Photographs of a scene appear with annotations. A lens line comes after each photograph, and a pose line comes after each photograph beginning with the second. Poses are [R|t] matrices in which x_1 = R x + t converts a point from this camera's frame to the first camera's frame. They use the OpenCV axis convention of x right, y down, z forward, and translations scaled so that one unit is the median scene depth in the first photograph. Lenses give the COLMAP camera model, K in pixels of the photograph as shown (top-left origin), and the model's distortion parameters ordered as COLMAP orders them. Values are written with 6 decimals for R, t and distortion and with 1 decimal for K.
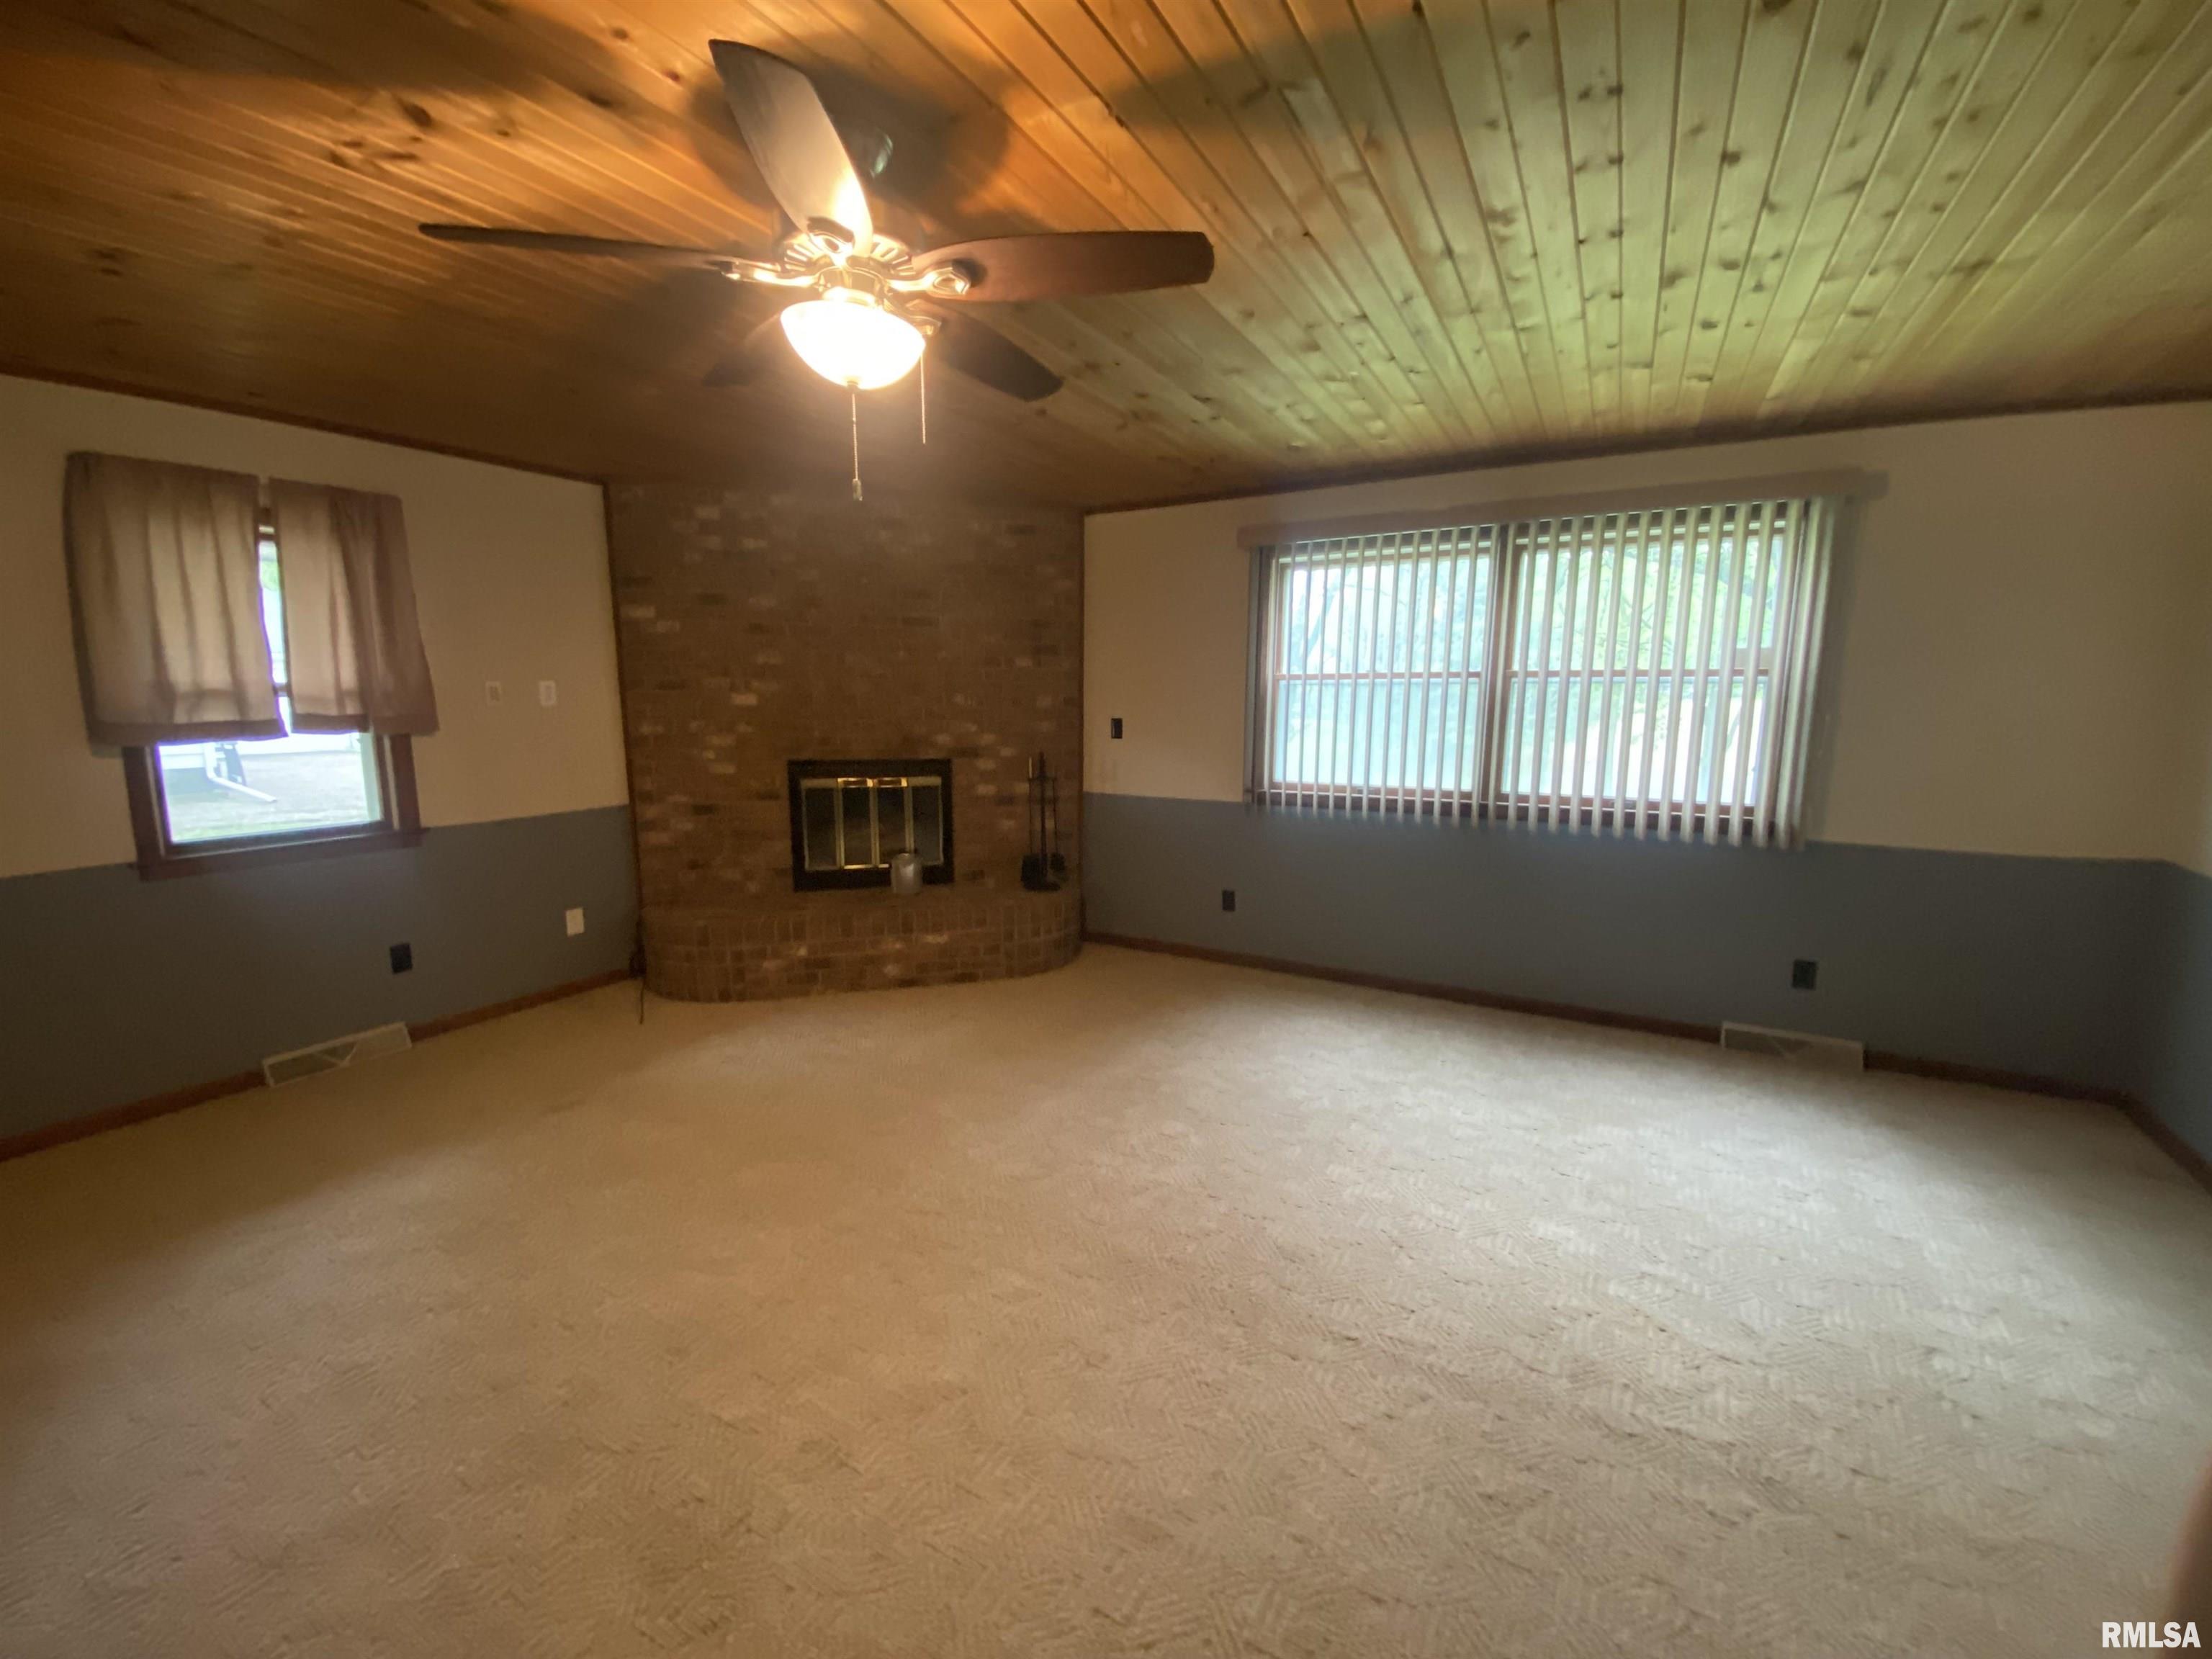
lens RADIAL K [[889.7, 0, 1105.6], [0, 889.7, 818.2], [0, 0, 1]] dist [0.055853, -0.044257]
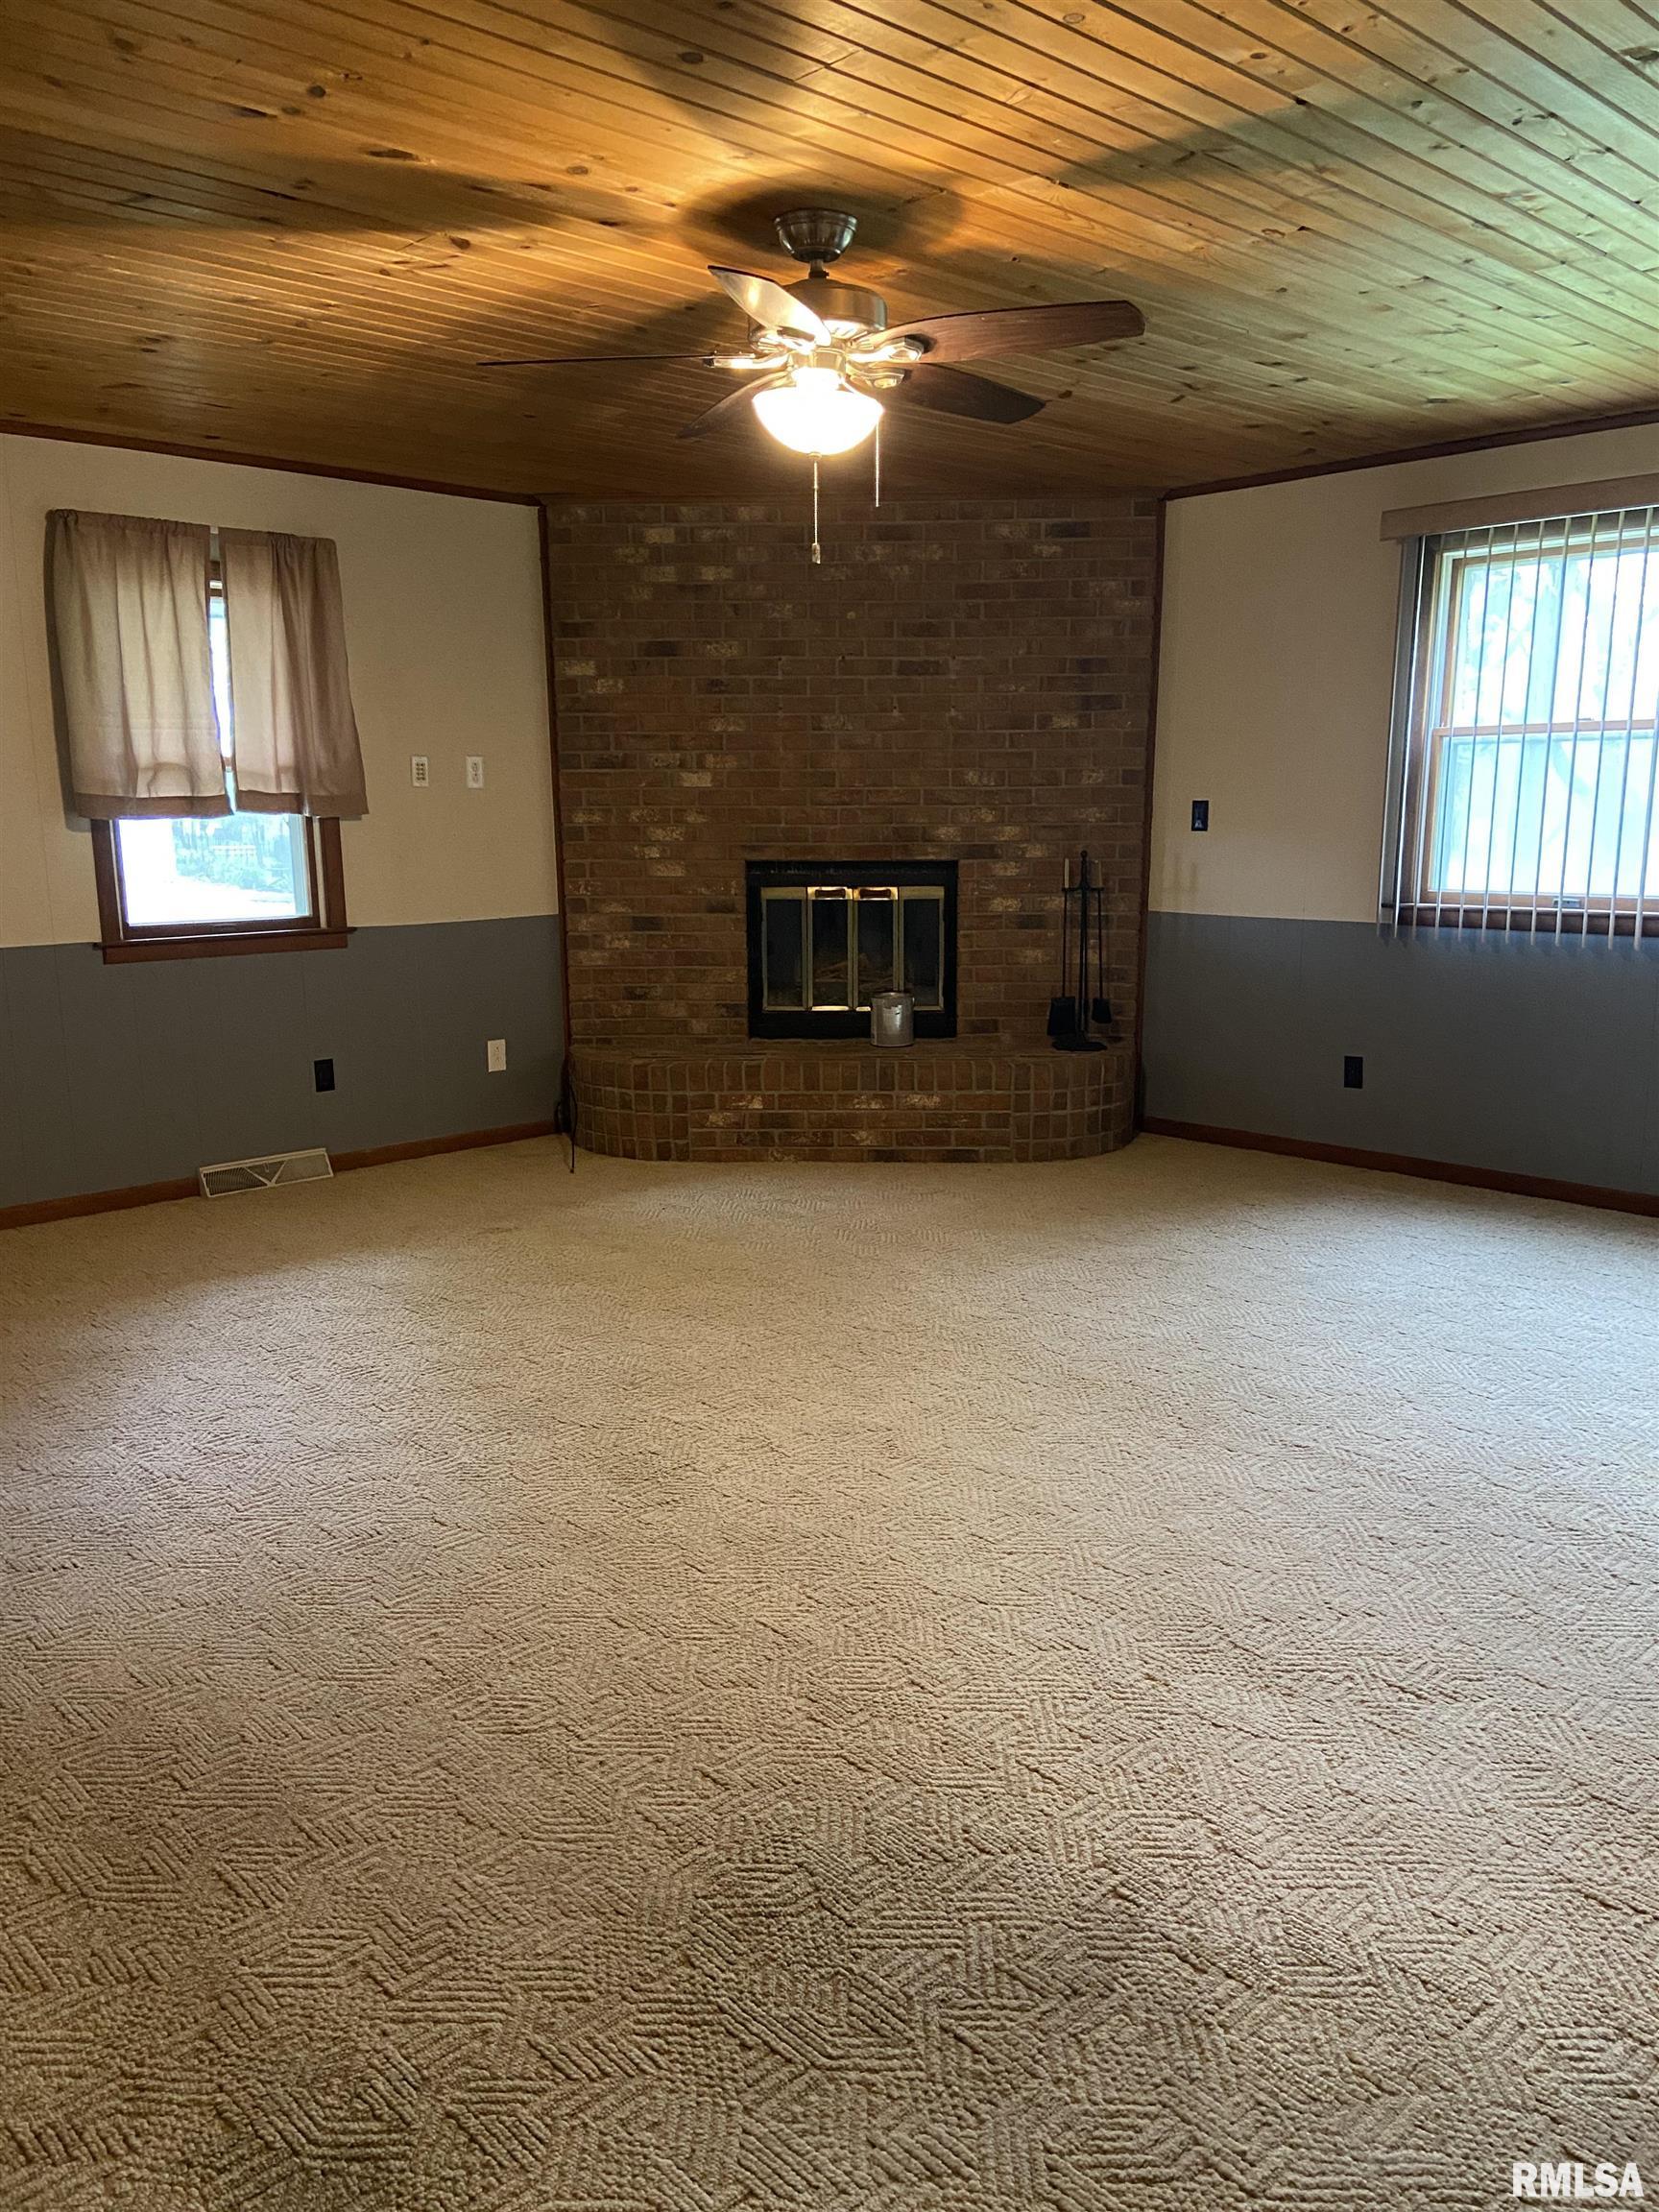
lens RADIAL K [[1649.4, 0, 814.1], [0, 1649.4, 1100.3], [0, 0, 1]] dist [0.151237, -0.200618]
pose [[0.955175, 0.047714, -0.292172, 0.126804], [-0.034882, 0.998191, 0.048974, 0.070687], [0.293980, -0.036587, 0.955111, -0.349924]]
